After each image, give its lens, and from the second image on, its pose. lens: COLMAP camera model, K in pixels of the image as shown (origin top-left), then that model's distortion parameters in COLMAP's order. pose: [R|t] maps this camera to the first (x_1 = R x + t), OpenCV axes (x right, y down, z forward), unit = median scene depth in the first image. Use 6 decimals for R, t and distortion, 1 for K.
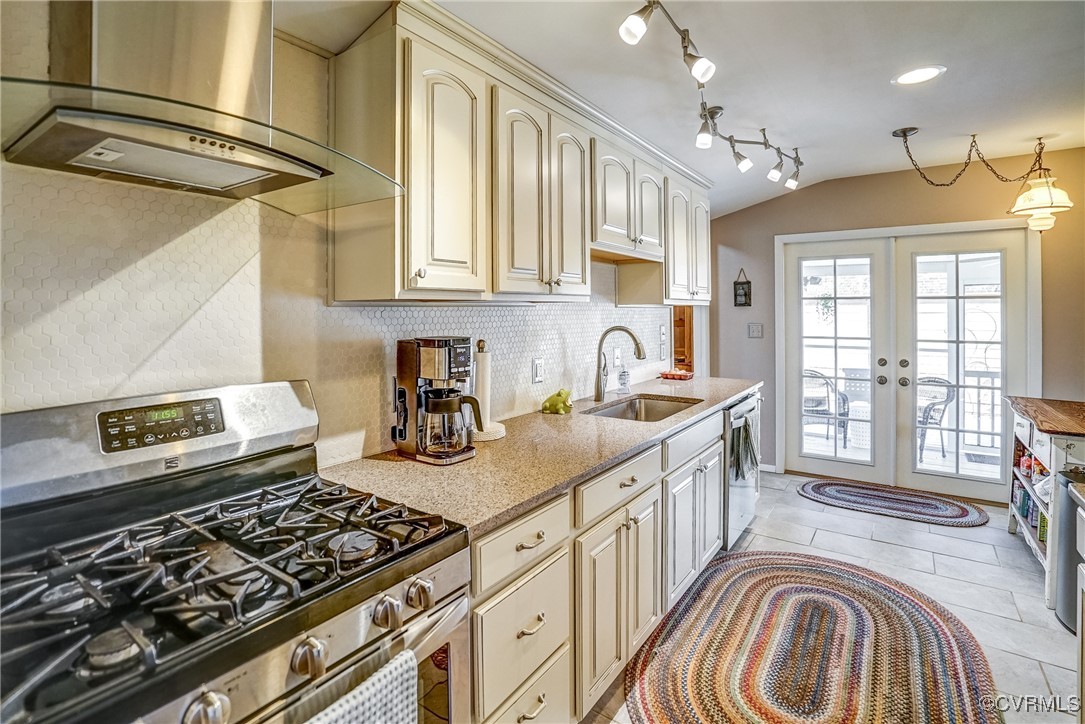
lens RADIAL K [[521.4, 0, 523.5], [0, 521.4, 313.4], [0, 0, 1]] dist [-0.051254, 0.012032]
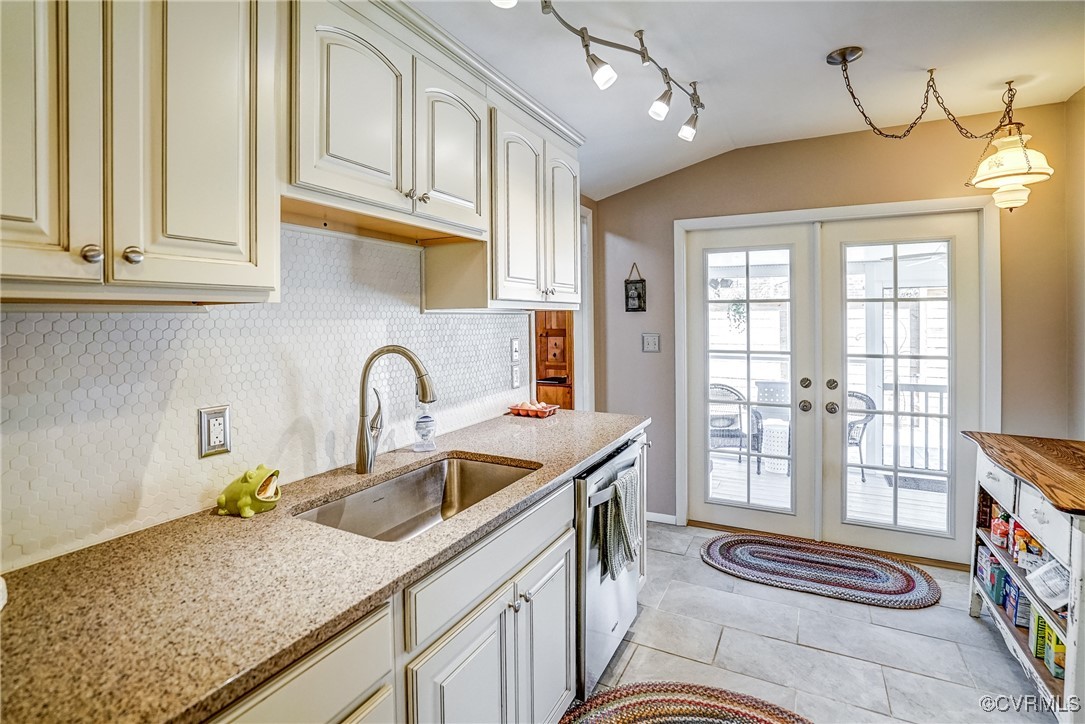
lens RADIAL K [[521.4, 0, 517.5], [0, 521.4, 324.9], [0, 0, 1]] dist [-0.051254, 0.012032]
pose [[0.991939, -0.005956, 0.126575, 0.204479], [0.004969, 0.999955, 0.008112, -0.001782], [-0.126617, -0.007417, 0.991924, 0.337268]]
